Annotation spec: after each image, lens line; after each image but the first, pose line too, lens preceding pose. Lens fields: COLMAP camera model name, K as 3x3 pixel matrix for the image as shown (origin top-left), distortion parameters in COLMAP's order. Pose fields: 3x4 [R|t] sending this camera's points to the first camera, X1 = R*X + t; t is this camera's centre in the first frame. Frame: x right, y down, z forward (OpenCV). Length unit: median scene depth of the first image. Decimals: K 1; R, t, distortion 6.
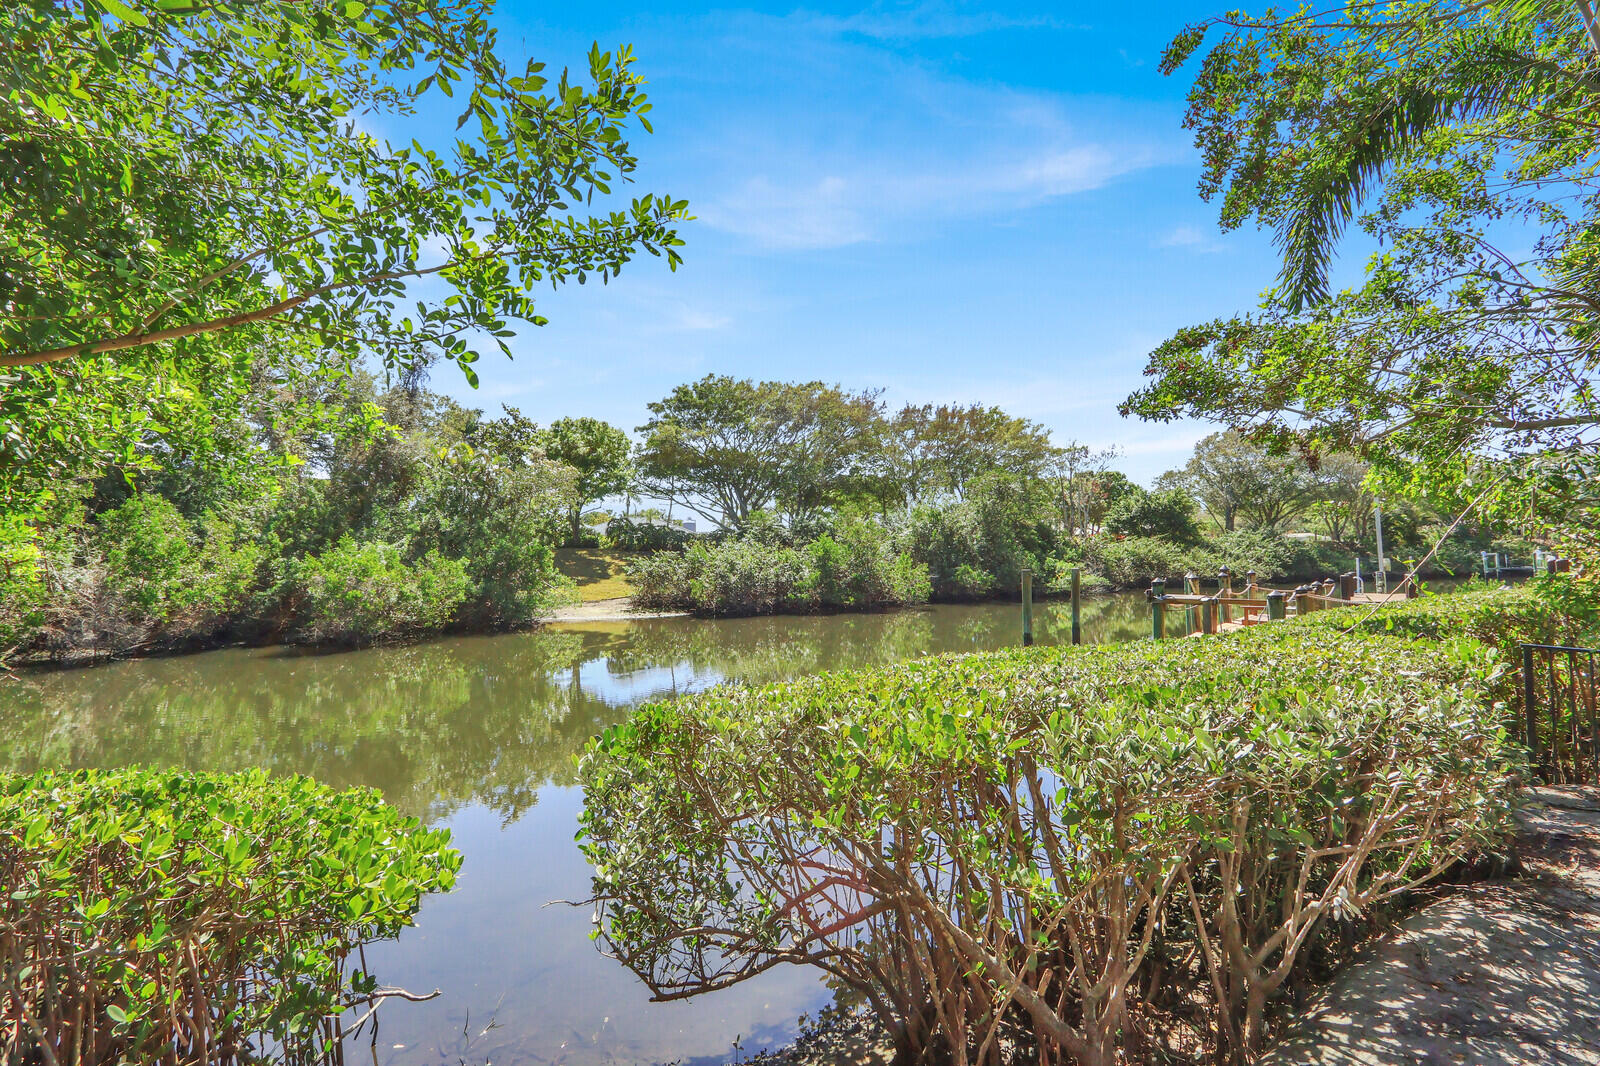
lens RADIAL K [[749.3, 0, 800.0], [0, 749.3, 533.0], [0, 0, 1]] dist [-0.014890, 0.000588]
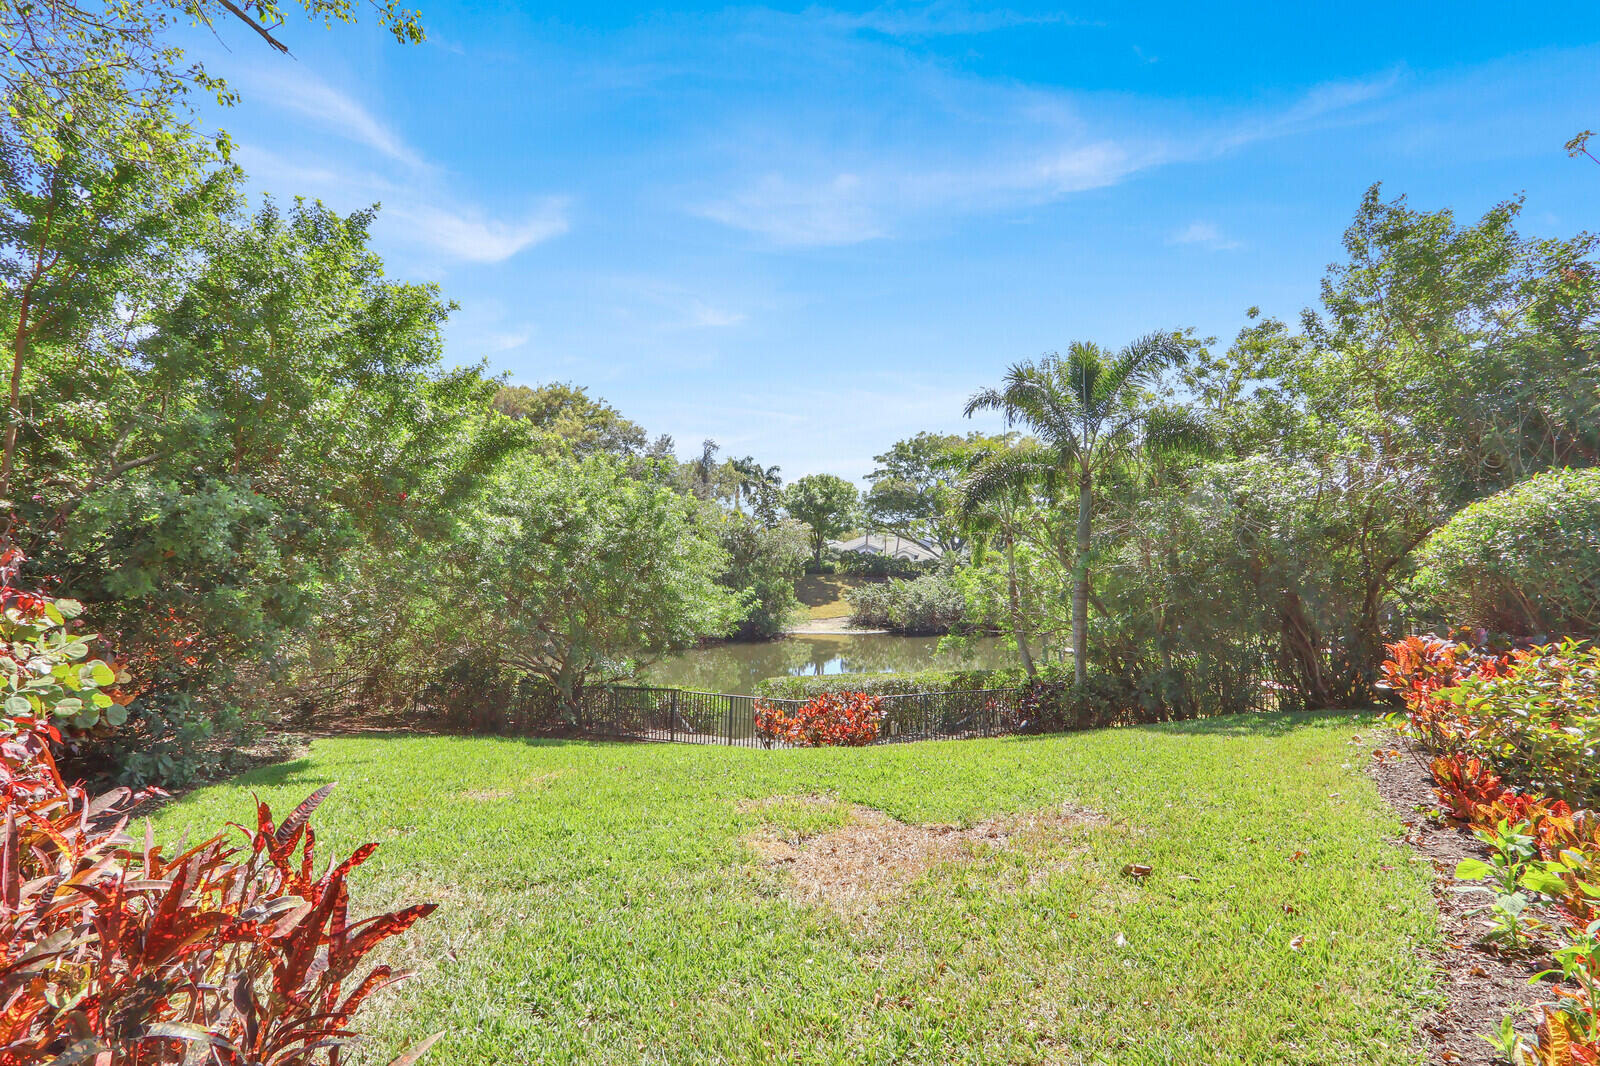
lens RADIAL K [[749.3, 0, 800.0], [0, 749.3, 533.0], [0, 0, 1]] dist [-0.014890, 0.000588]
pose [[0.942176, -0.004839, -0.335083, 0.121115], [0.003529, 0.999984, -0.004516, -0.050467], [0.335099, 0.003073, 0.942178, -0.261325]]
